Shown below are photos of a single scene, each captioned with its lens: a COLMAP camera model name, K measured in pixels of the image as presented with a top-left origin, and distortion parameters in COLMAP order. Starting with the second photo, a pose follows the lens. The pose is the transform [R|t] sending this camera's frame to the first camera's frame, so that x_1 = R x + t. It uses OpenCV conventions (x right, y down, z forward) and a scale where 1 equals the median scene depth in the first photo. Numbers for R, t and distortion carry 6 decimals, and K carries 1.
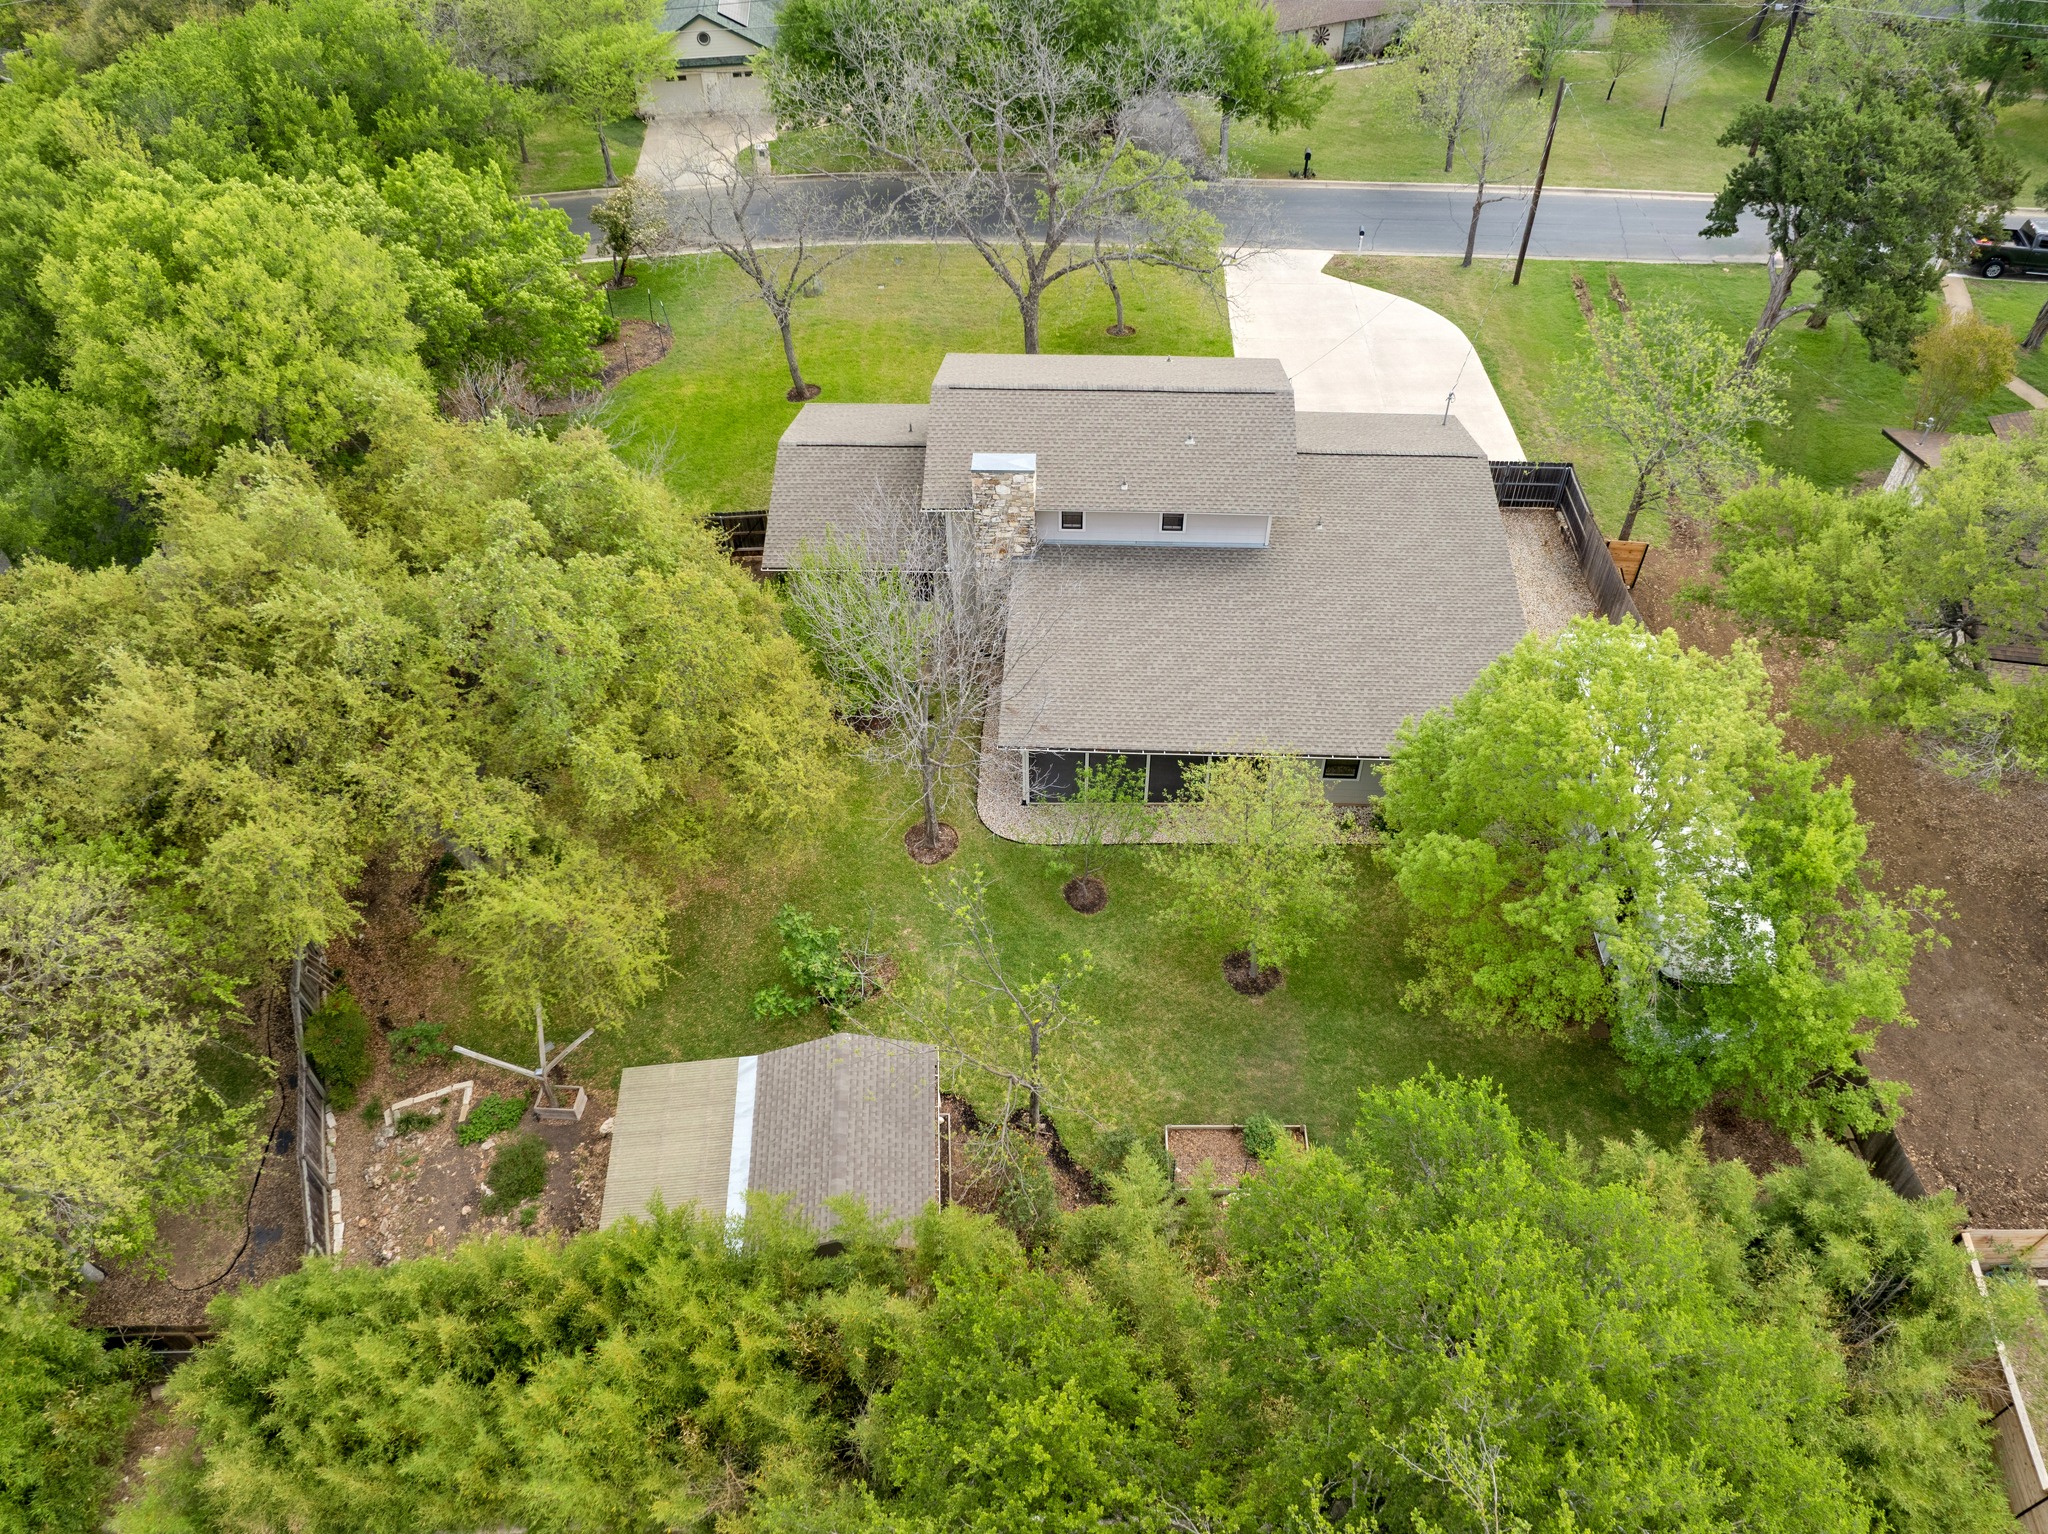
lens RADIAL K [[1508.3, 0, 1024.0], [0, 1508.3, 767.0], [0, 0, 1]] dist [-0.057309, 0.056661]
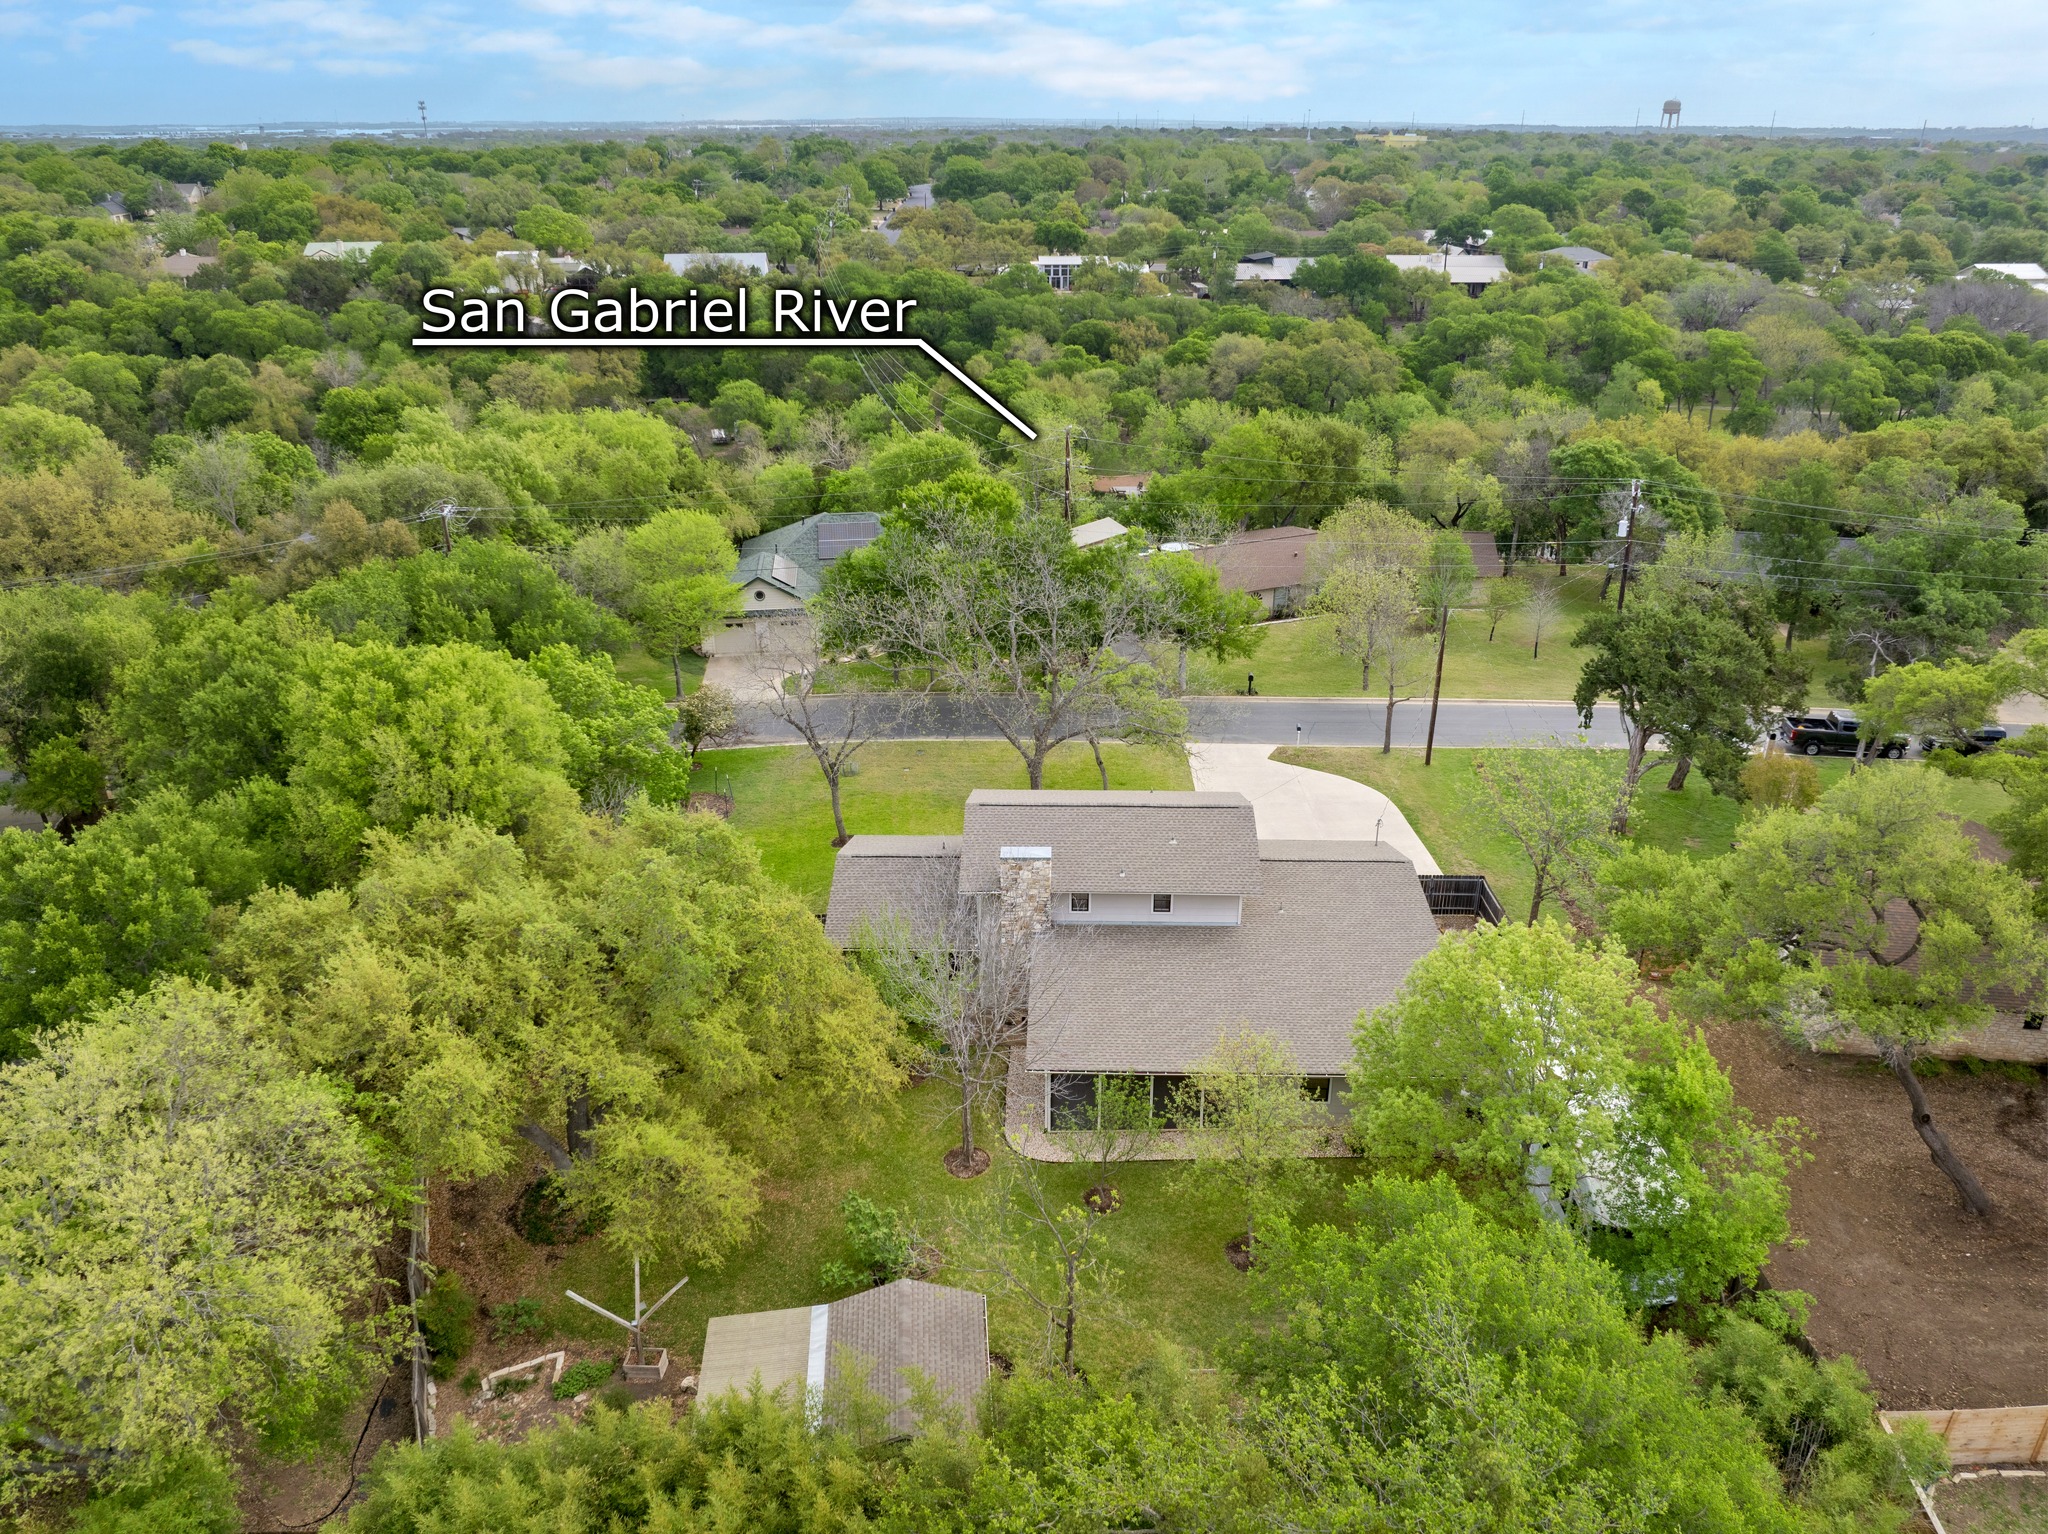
lens RADIAL K [[1459.4, 0, 1024.0], [0, 1459.4, 767.0], [0, 0, 1]] dist [-0.005818, 0.002792]
pose [[0.999751, 0.001634, 0.022237, -0.046328], [0.006596, 0.930994, -0.364974, 0.191134], [-0.021299, 0.365030, 0.930752, -0.173484]]
